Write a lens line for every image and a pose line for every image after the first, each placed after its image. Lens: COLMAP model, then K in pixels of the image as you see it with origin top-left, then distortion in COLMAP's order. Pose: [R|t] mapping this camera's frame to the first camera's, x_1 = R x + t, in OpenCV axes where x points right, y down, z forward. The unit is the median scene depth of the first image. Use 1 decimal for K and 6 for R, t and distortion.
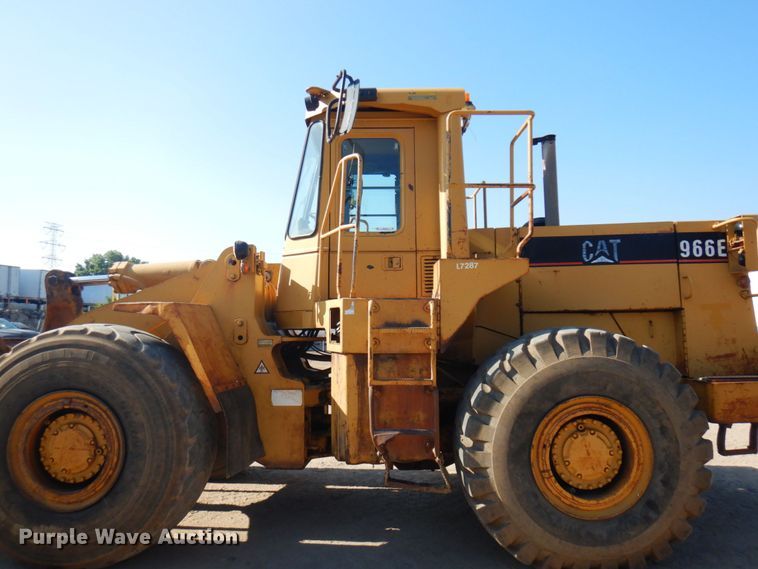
lens RADIAL K [[493.1, 0, 375.3], [0, 493.1, 298.1], [0, 0, 1]] dist [-0.000833, -0.000965]
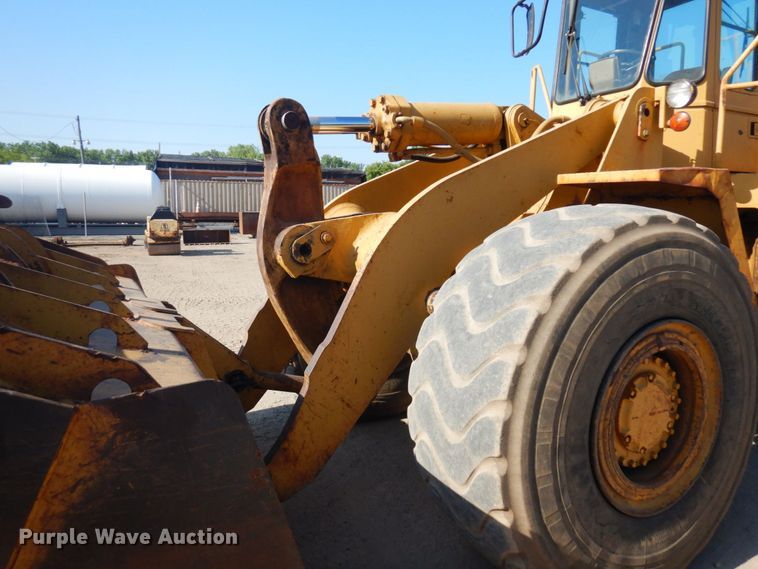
lens RADIAL K [[501.5, 0, 384.5], [0, 501.5, 277.8], [0, 0, 1]] dist [0.003755, 0.001998]
pose [[0.870801, -0.076613, 0.485630, -1.155369], [-0.021785, 0.980801, 0.193793, 0.030560], [-0.491153, -0.179335, 0.852413, 0.651367]]
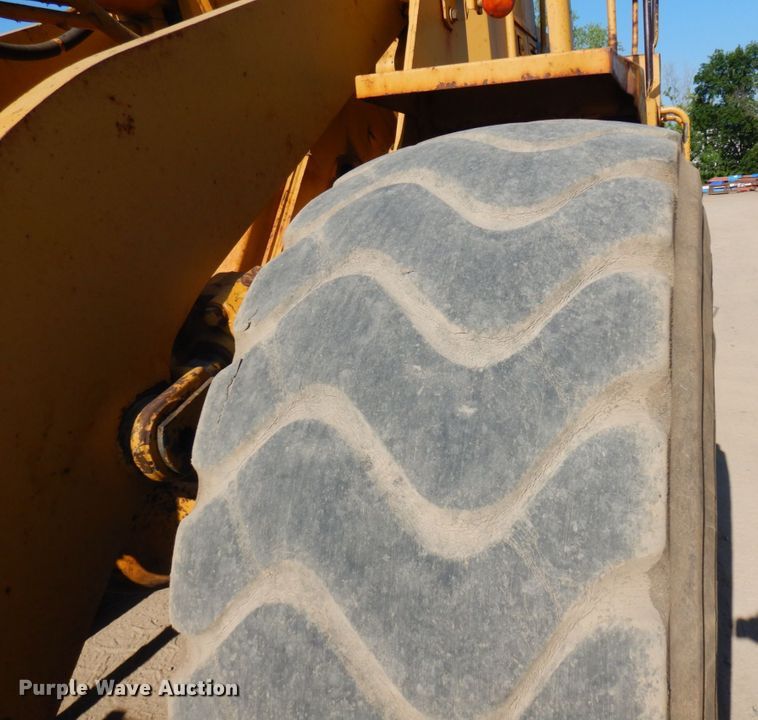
lens RADIAL K [[600.0, 0, 379.0], [0, 600.0, 360.0], [0, 0, 1]] dist [-0.002012, -0.002924]
pose [[0.310030, -0.273209, 0.910625, -0.970008], [0.011323, 0.958813, 0.283811, 0.083886], [-0.950659, -0.077679, 0.300355, 1.024374]]
